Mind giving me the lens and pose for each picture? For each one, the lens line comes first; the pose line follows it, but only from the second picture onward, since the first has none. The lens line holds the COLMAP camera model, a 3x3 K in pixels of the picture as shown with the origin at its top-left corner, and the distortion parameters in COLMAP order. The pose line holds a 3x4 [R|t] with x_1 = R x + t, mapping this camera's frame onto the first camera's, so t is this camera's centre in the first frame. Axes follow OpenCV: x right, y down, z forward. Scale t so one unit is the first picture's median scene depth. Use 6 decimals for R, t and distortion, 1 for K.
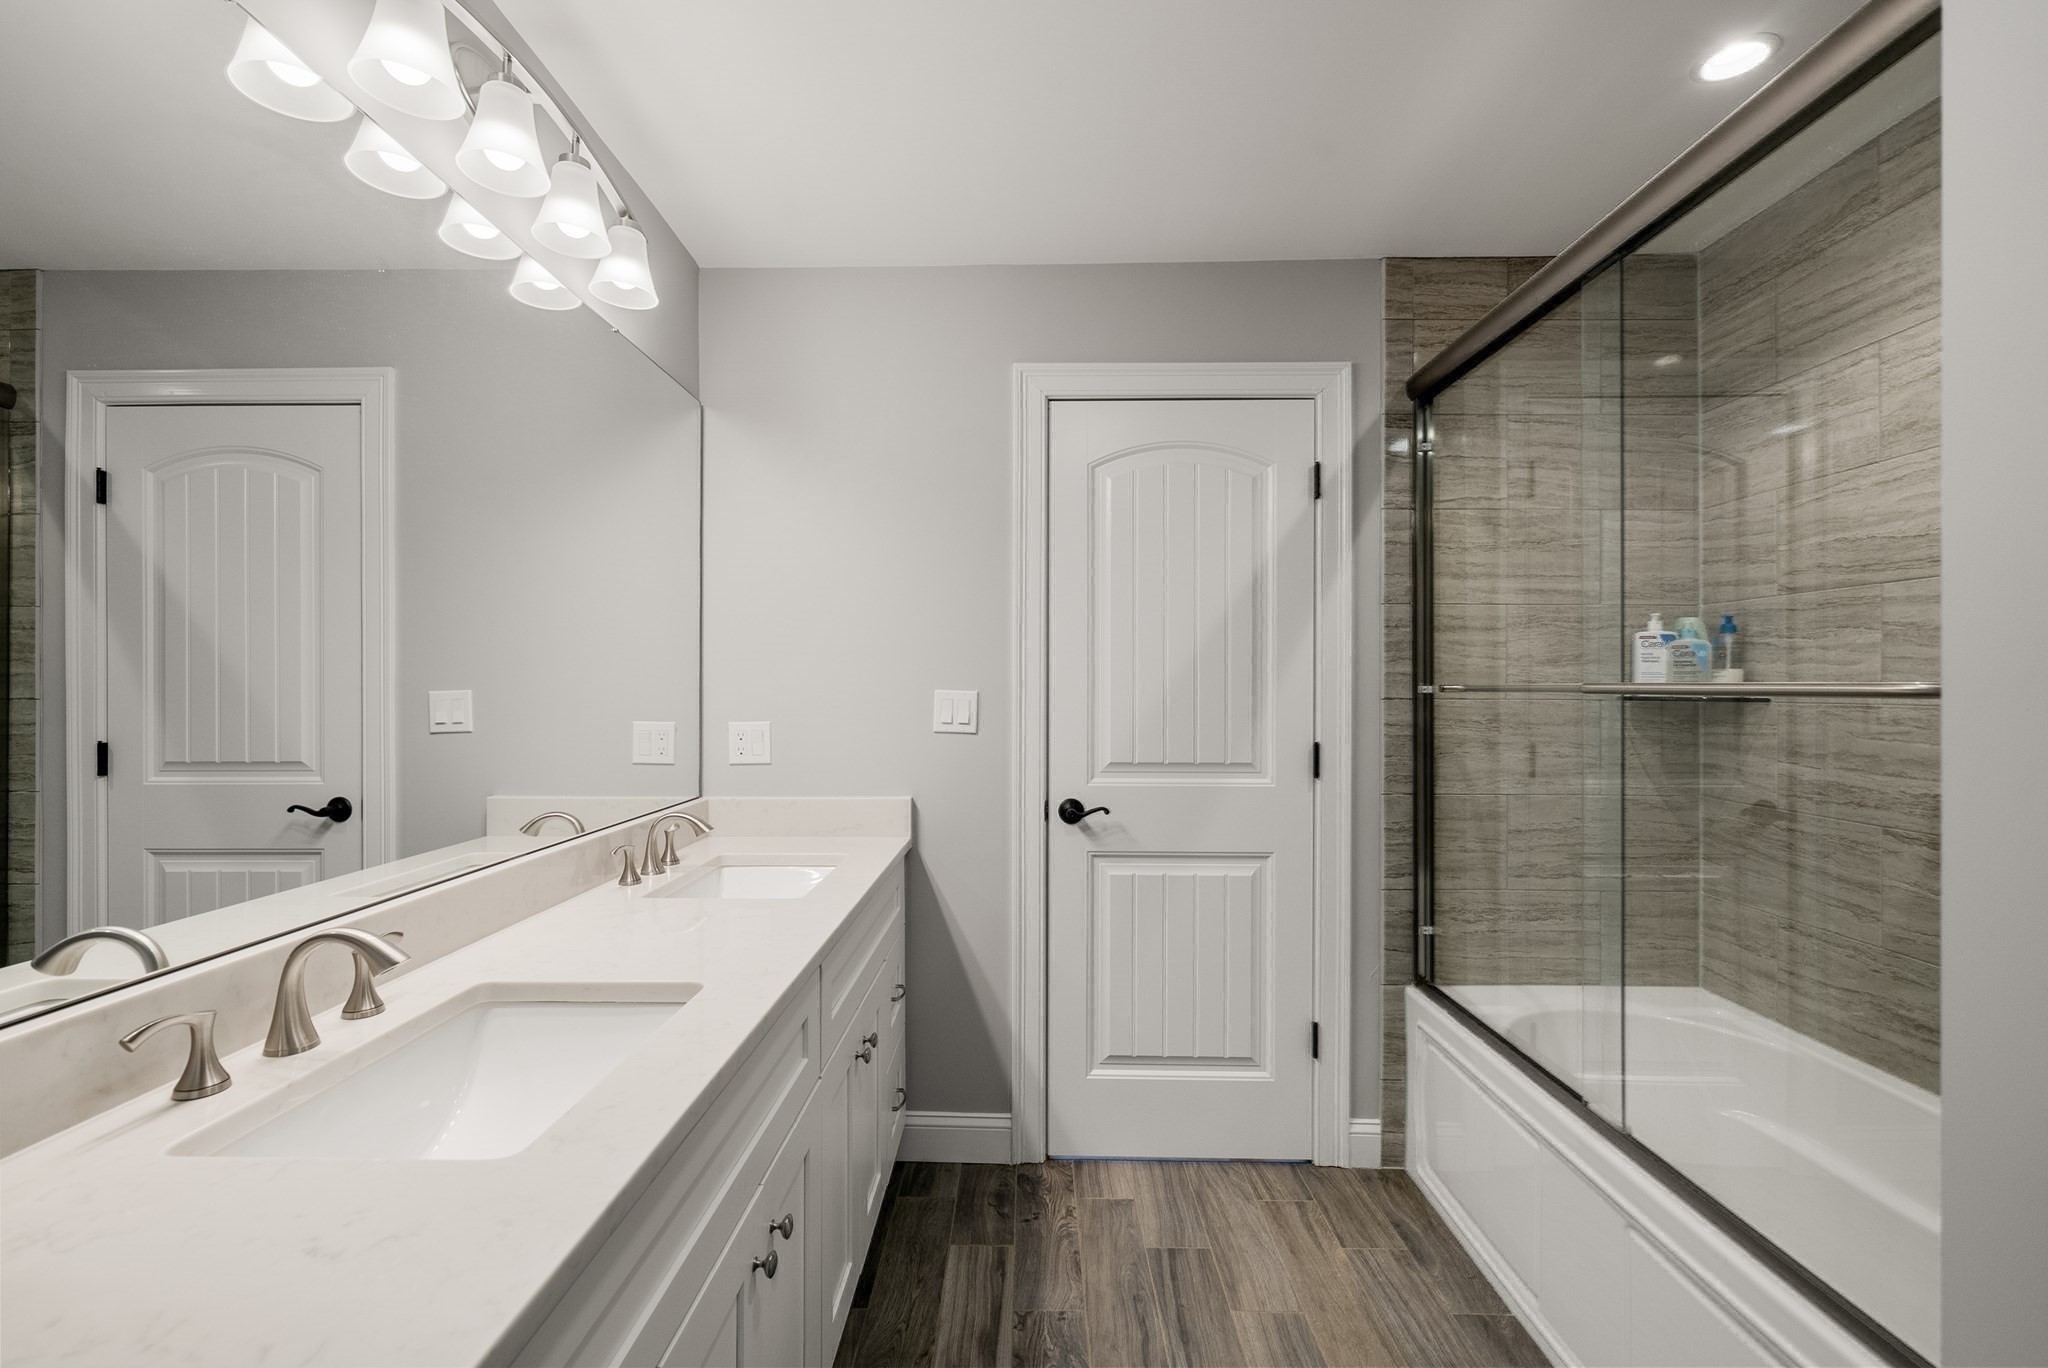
lens RADIAL K [[880.4, 0, 1028.4], [0, 880.4, 670.9], [0, 0, 1]] dist [-0.000710, 0.000042]
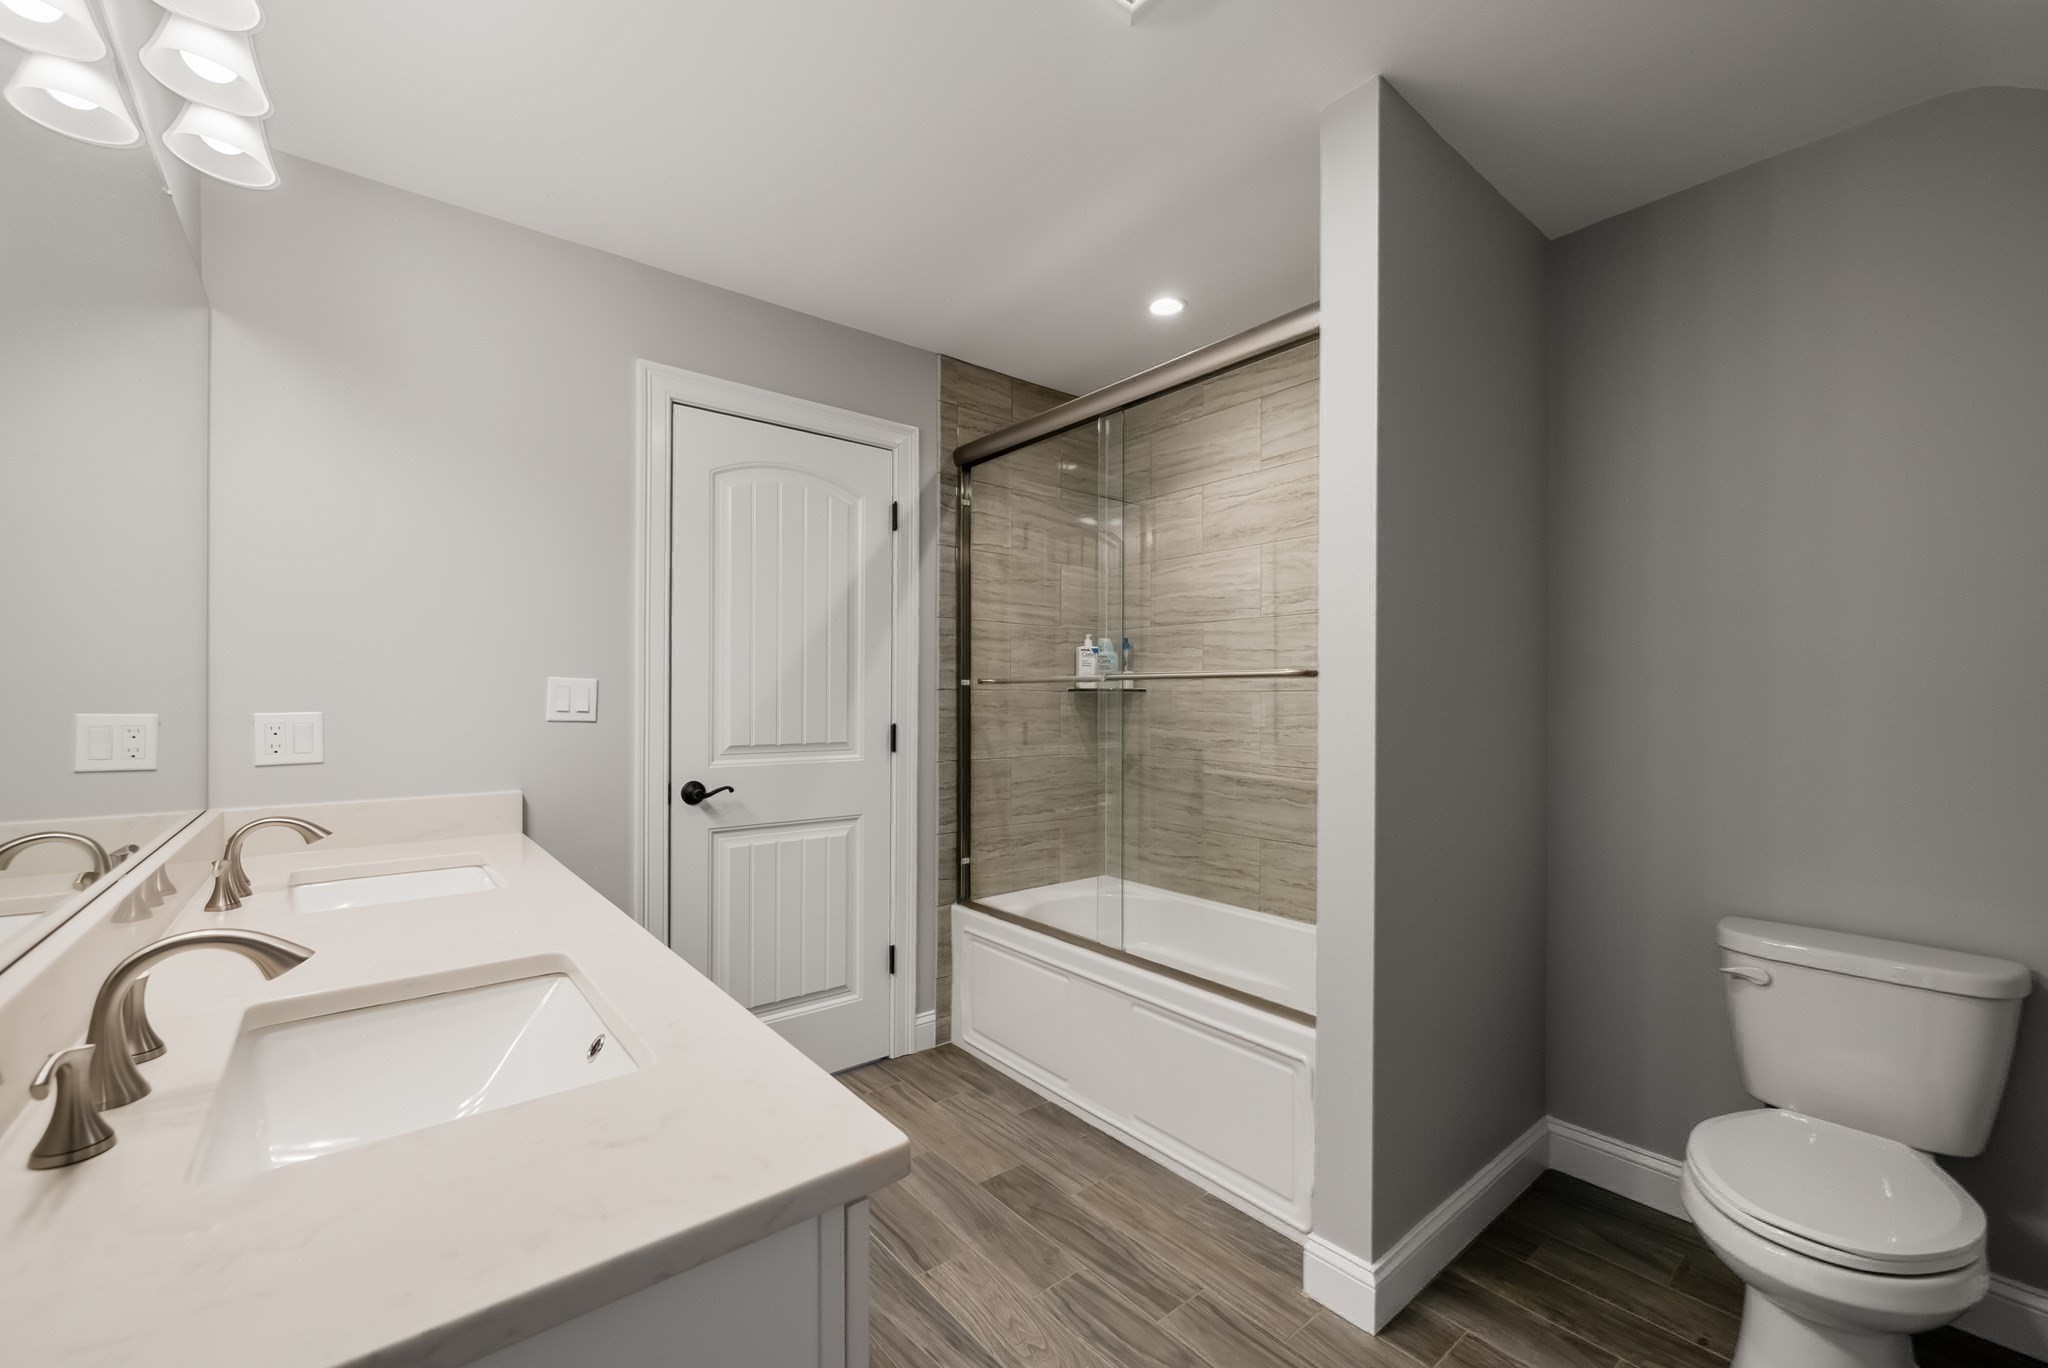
lens RADIAL K [[837.9, 0, 1020.1], [0, 837.9, 683.0], [0, 0, 1]] dist [0.000345, 0.000151]
pose [[0.757998, 0.012467, 0.652138, -0.322967], [-0.011307, 0.999918, -0.005973, 0.028512], [-0.652159, -0.002846, 0.758077, -0.028017]]
